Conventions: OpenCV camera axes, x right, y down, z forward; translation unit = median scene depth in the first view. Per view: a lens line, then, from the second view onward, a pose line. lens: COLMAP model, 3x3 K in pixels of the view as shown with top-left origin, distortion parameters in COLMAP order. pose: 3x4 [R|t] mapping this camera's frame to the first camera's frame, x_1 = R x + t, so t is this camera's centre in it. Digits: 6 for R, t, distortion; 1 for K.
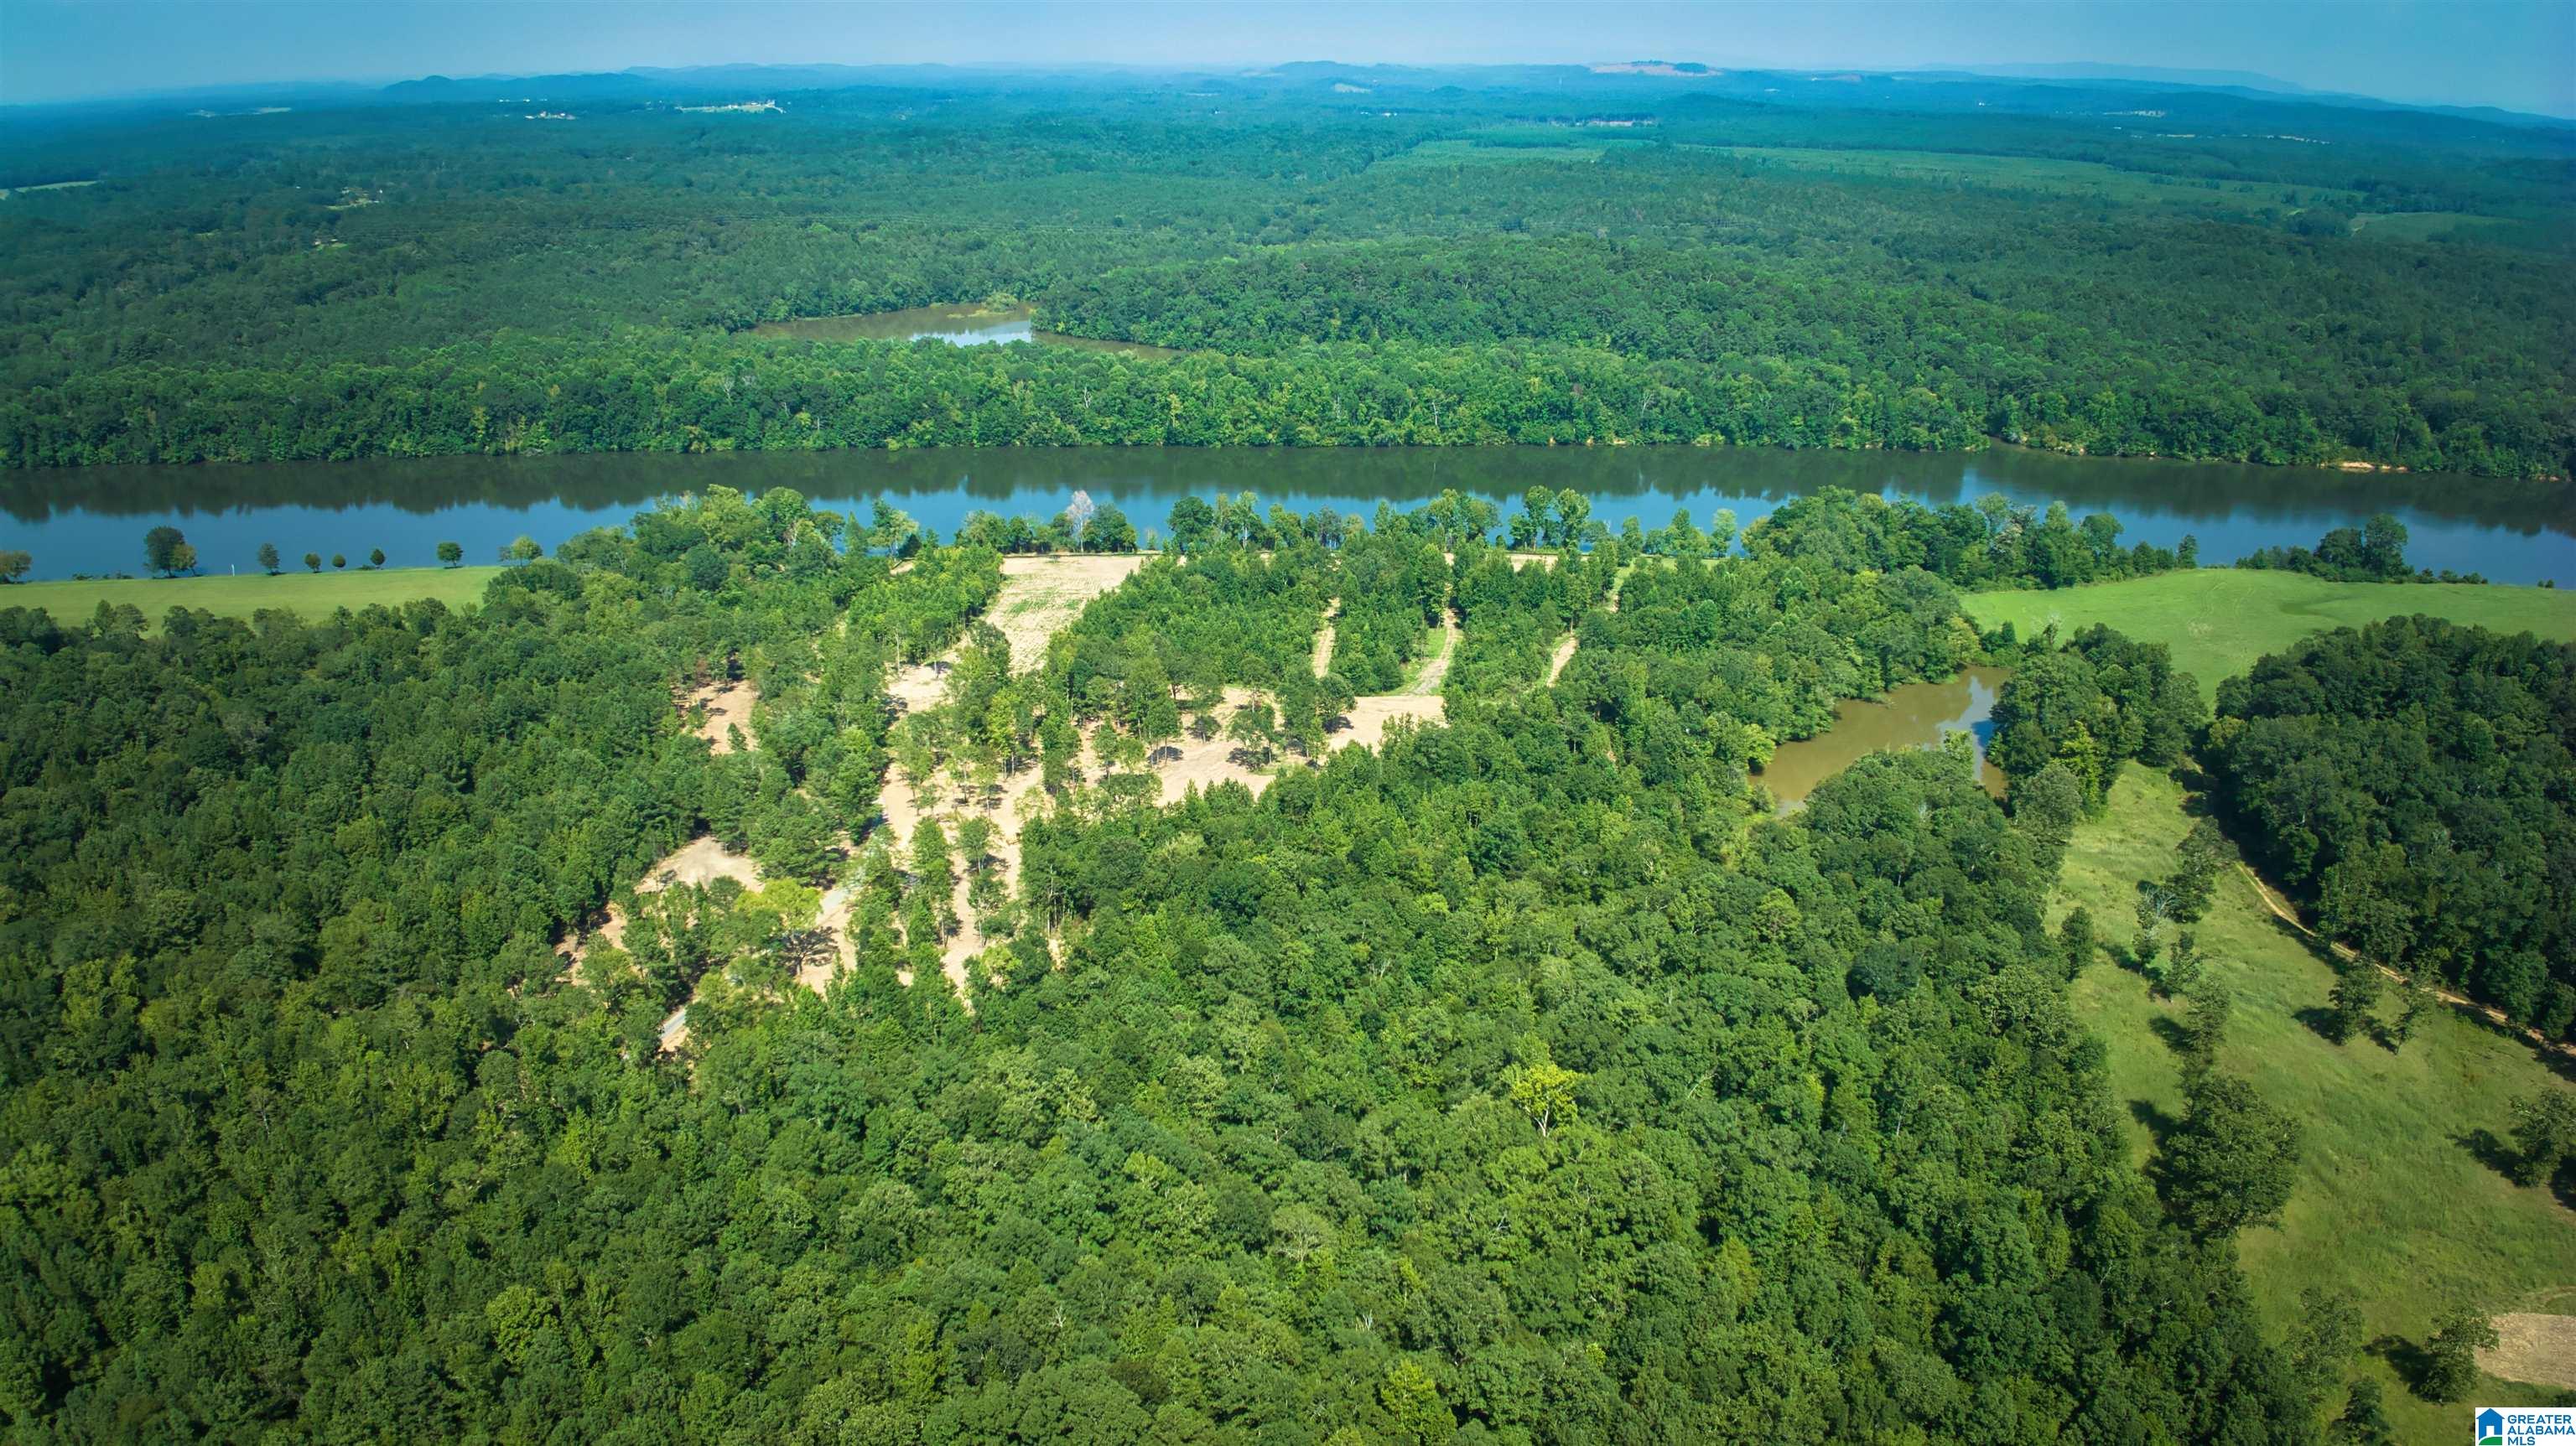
lens RADIAL K [[1806.1, 0, 1299.1], [0, 1806.1, 721.9], [0, 0, 1]] dist [-0.103735, -0.014005]
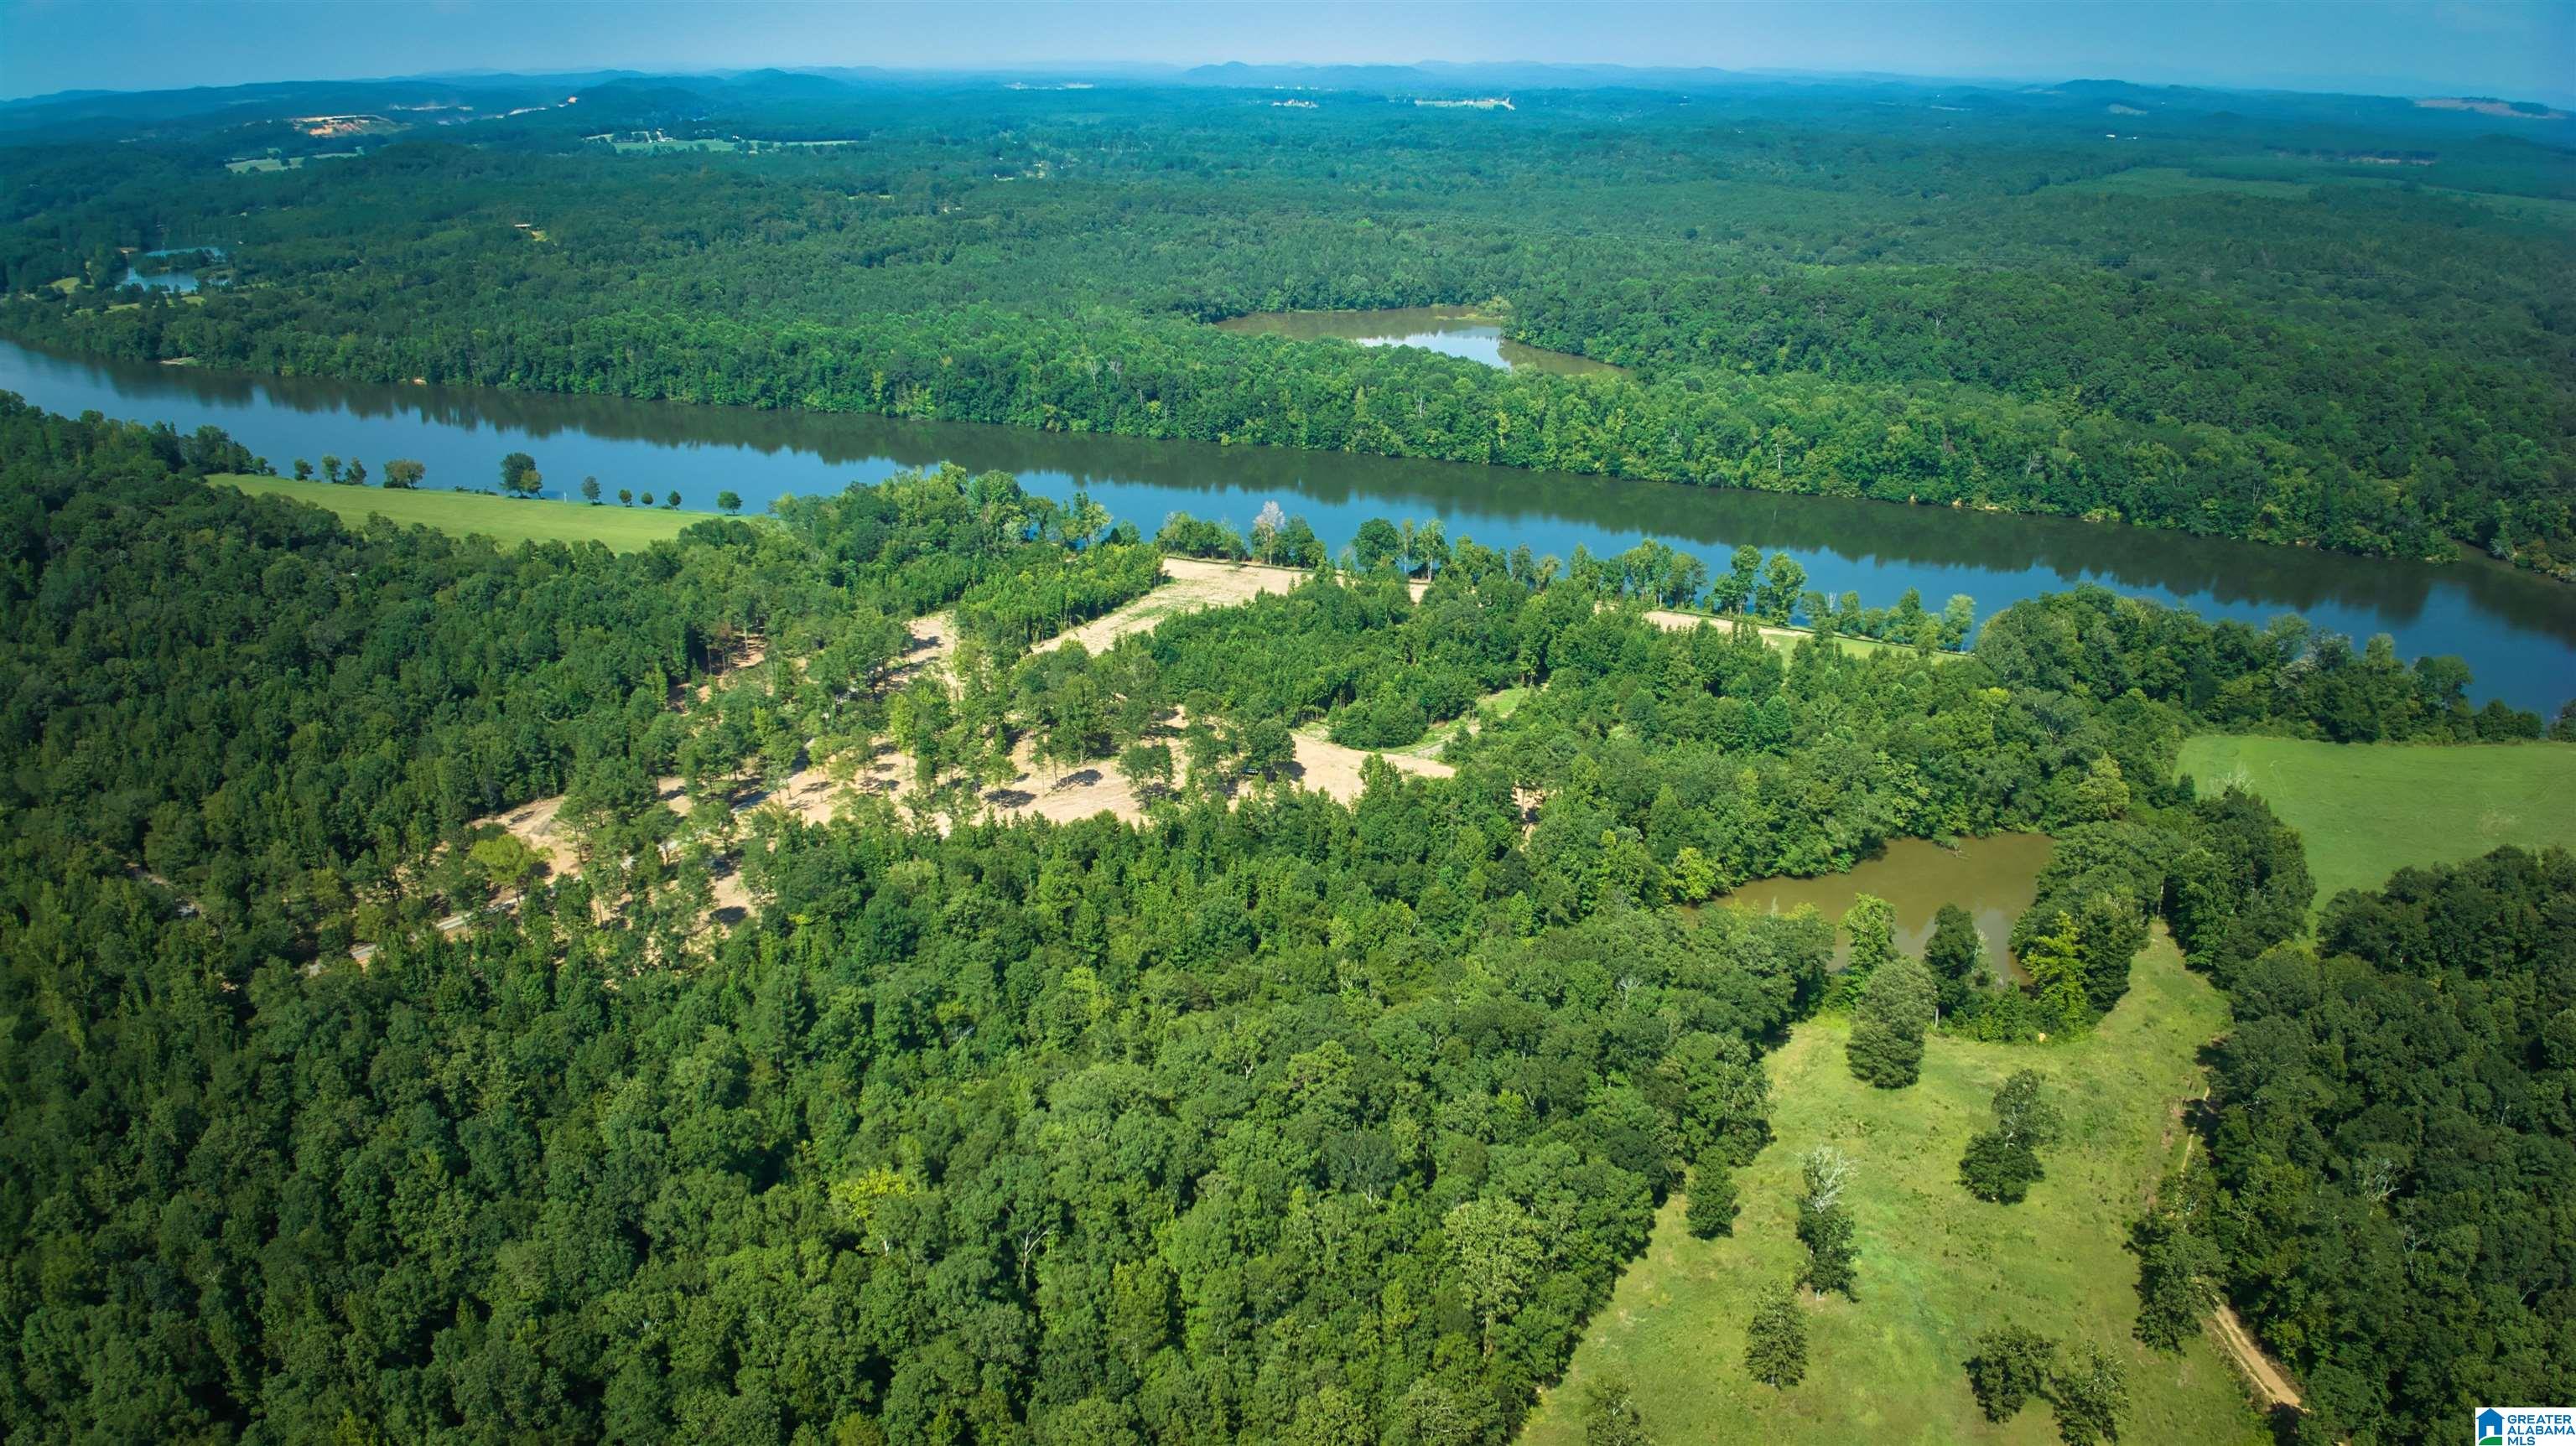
lens RADIAL K [[1806.1, 0, 1299.6], [0, 1806.1, 721.3], [0, 0, 1]] dist [-0.103735, -0.014005]
pose [[0.913615, 0.139312, -0.381969, 0.216935], [-0.140124, 0.989797, 0.025841, -0.029023], [0.381672, 0.029914, 0.923814, 0.081749]]
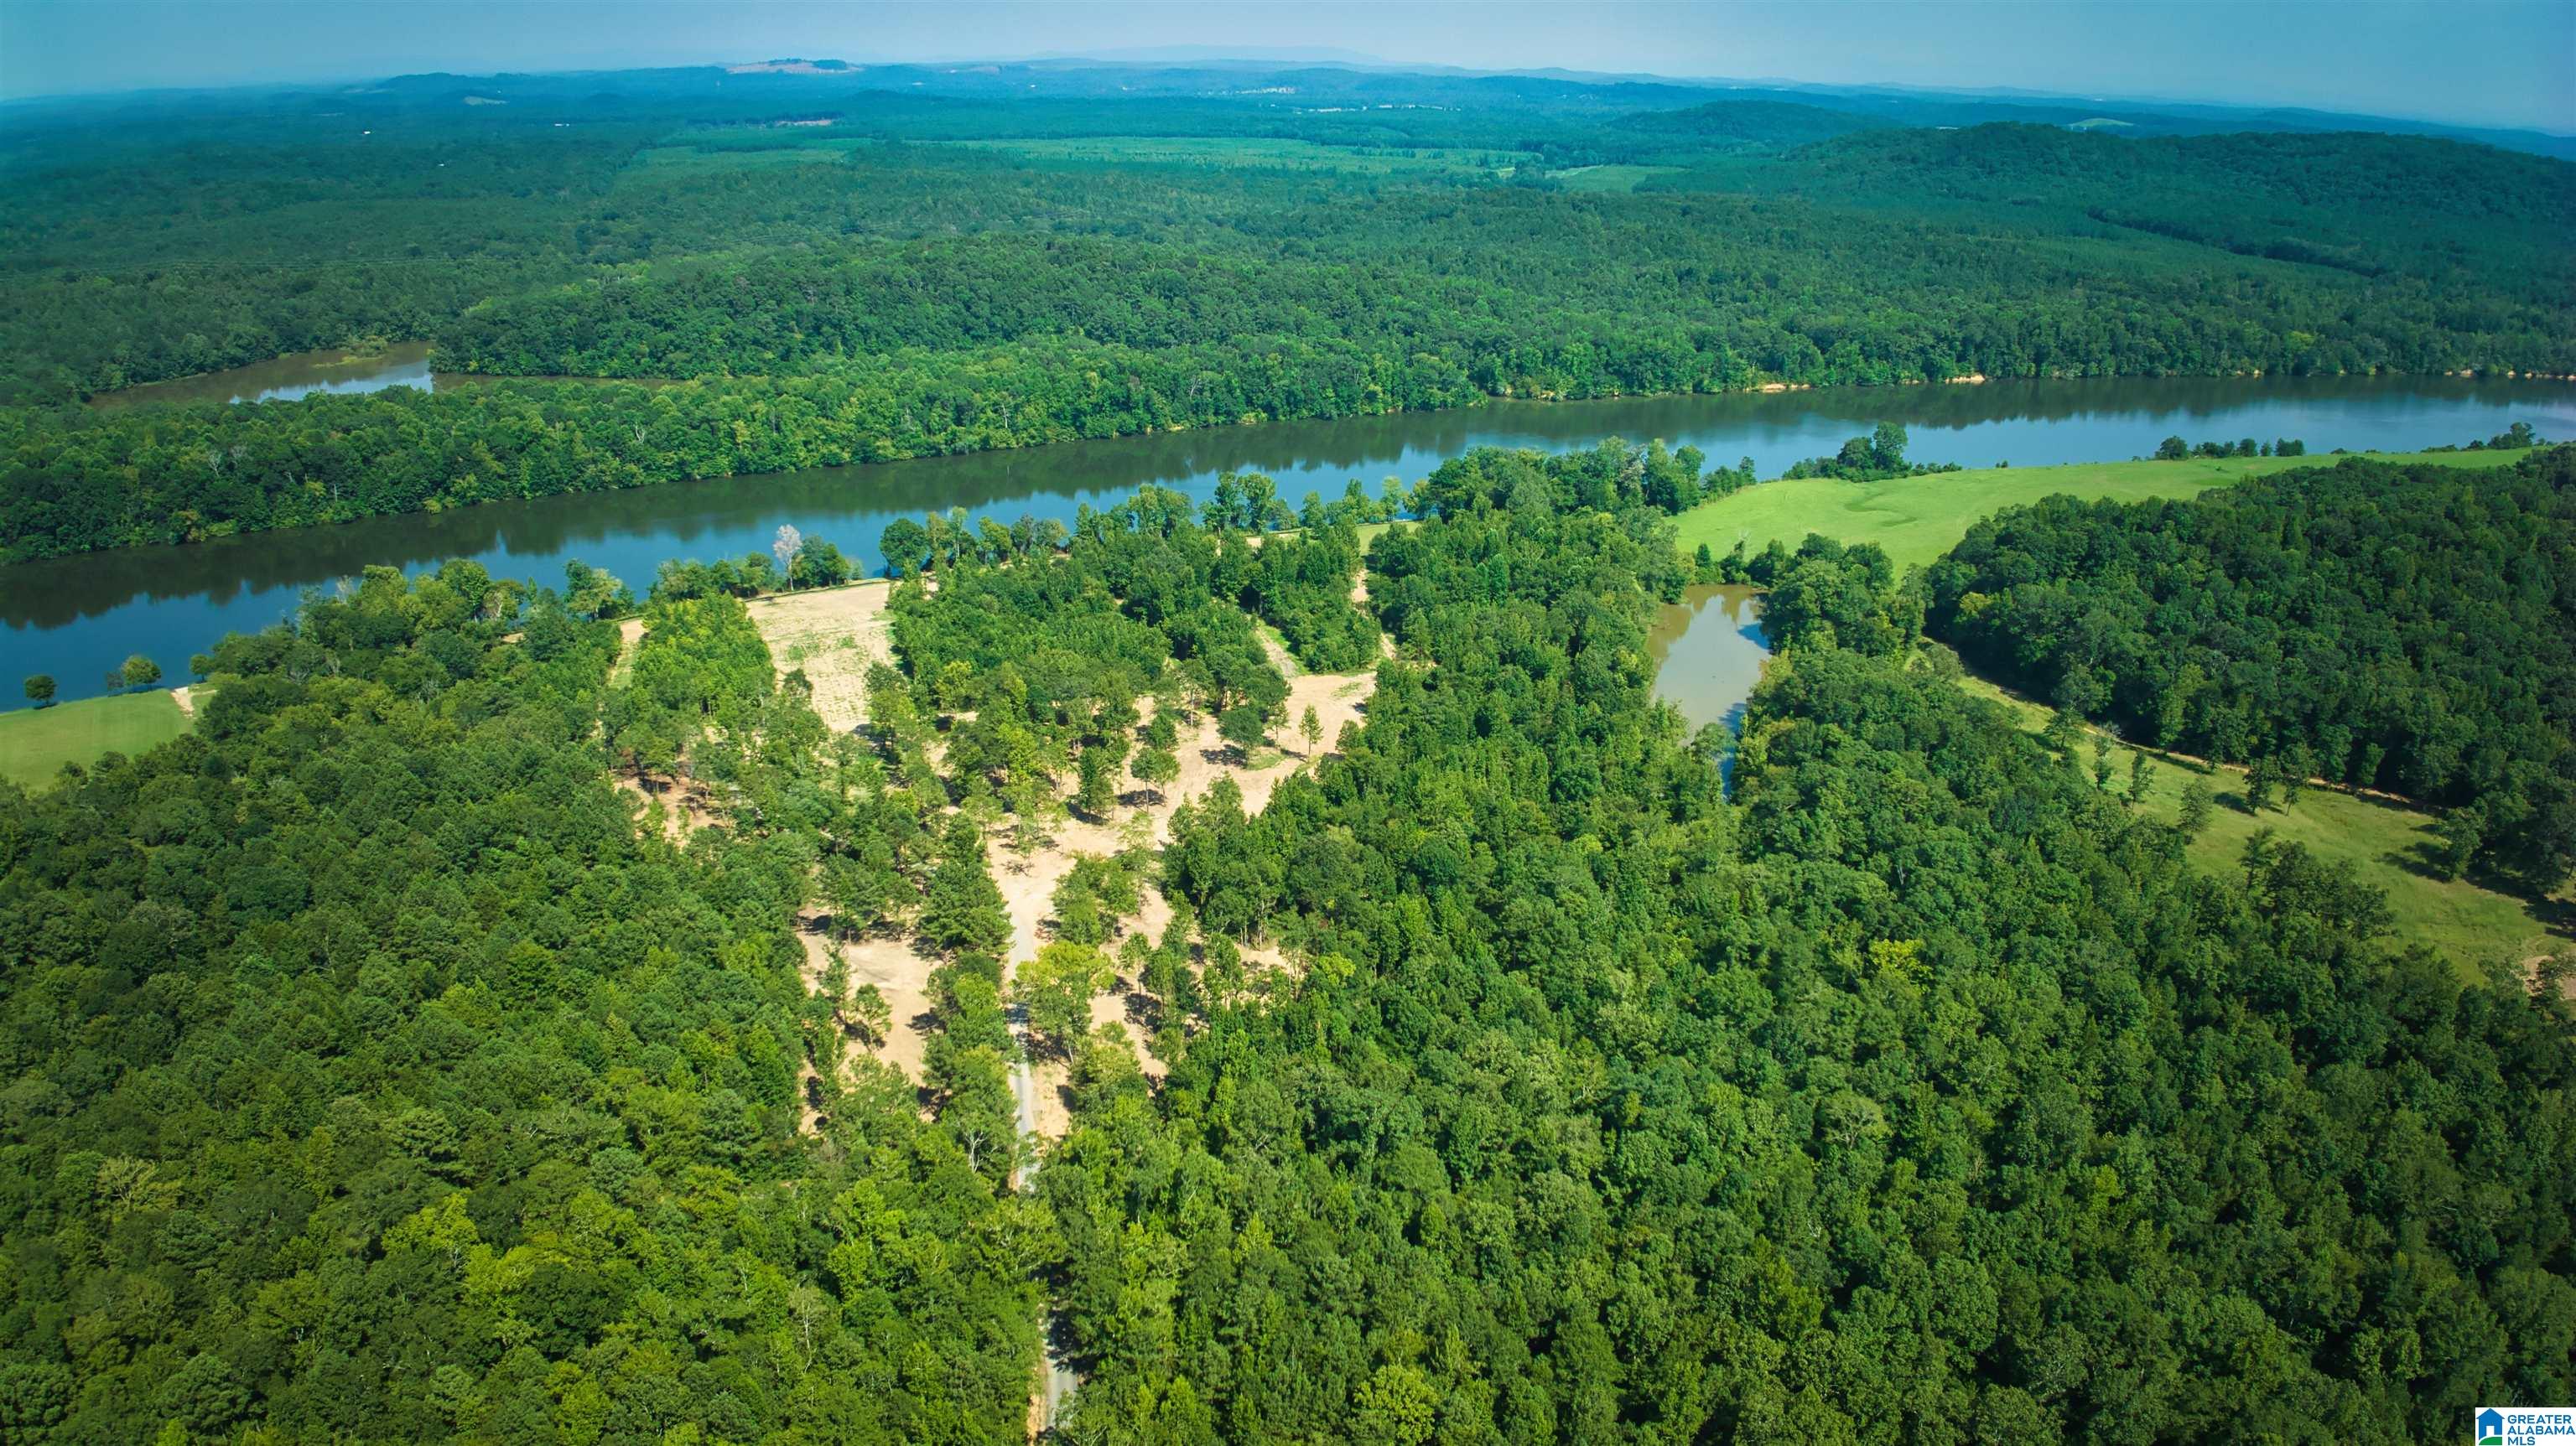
lens RADIAL K [[1806.1, 0, 1297.9], [0, 1806.1, 722.2], [0, 0, 1]] dist [-0.103735, -0.014005]
pose [[0.892417, -0.153942, 0.424140, -0.225769], [0.152889, 0.987560, 0.036749, -0.016283], [-0.424521, 0.032051, 0.904851, 0.040152]]
